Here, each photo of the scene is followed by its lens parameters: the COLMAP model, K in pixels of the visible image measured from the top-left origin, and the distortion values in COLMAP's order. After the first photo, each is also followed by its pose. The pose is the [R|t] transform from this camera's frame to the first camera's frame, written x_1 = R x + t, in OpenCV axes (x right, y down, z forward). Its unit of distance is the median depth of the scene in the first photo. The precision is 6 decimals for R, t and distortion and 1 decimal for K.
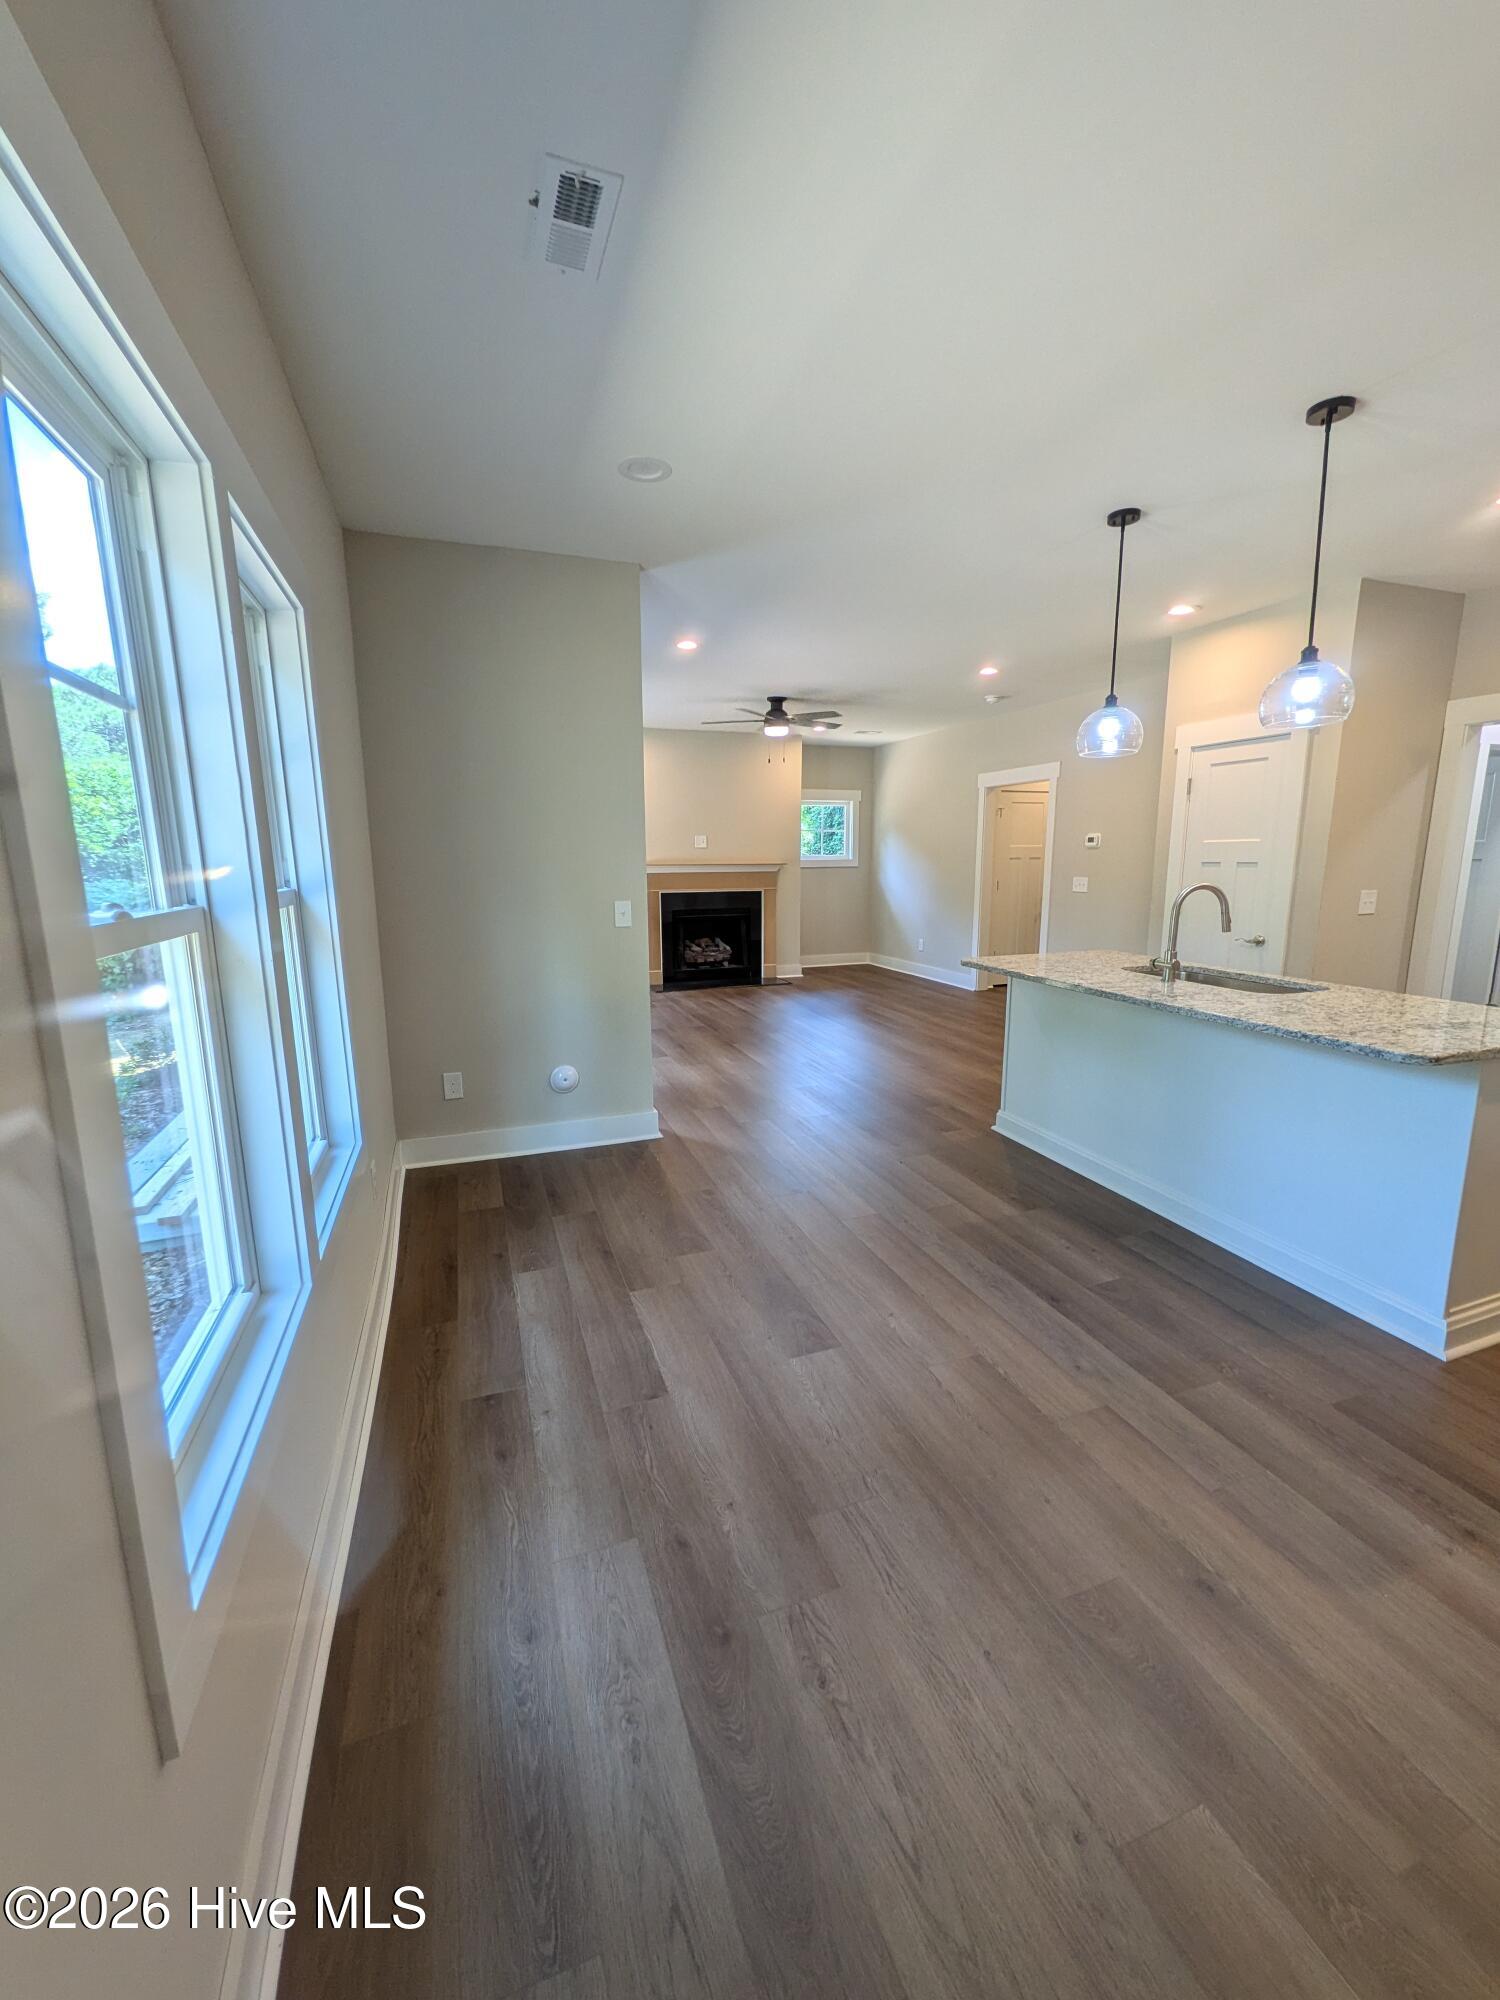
lens RADIAL K [[785.8, 0, 744.8], [0, 785.8, 994.6], [0, 0, 1]] dist [0.004254, 0.000137]
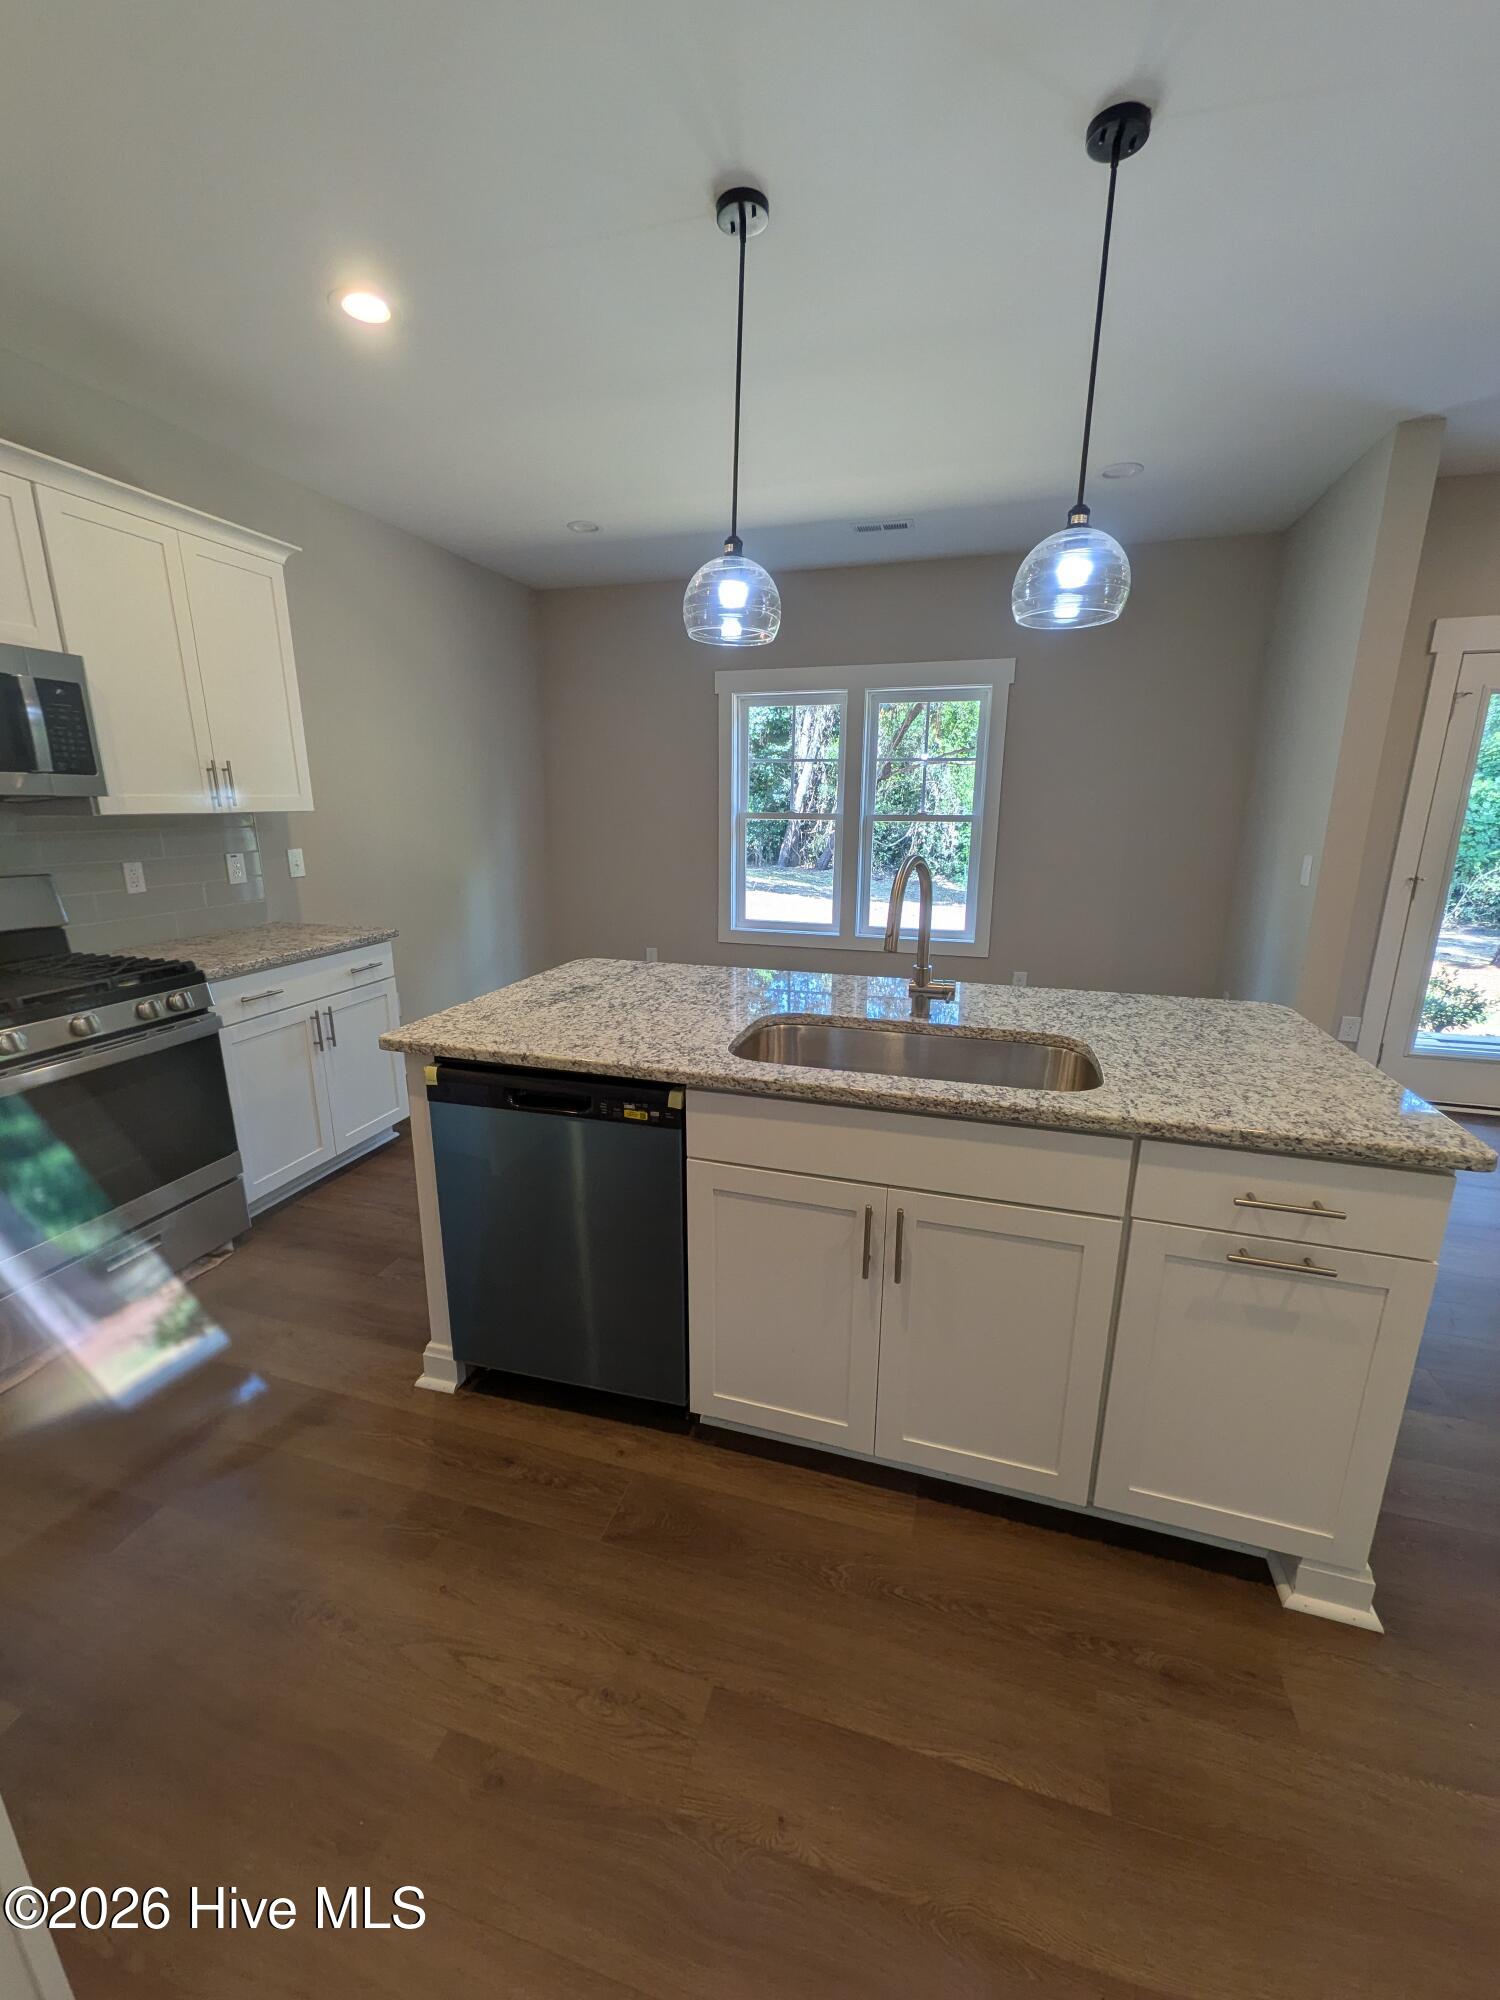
lens RADIAL K [[787.2, 0, 748.3], [0, 787.2, 994.6], [0, 0, 1]] dist [0.004564, 0.000004]
pose [[-0.595732, 0.195987, -0.778905, 1.084017], [-0.140996, 0.929194, 0.341642, -0.220318], [0.790711, 0.313349, -0.525917, 1.205054]]
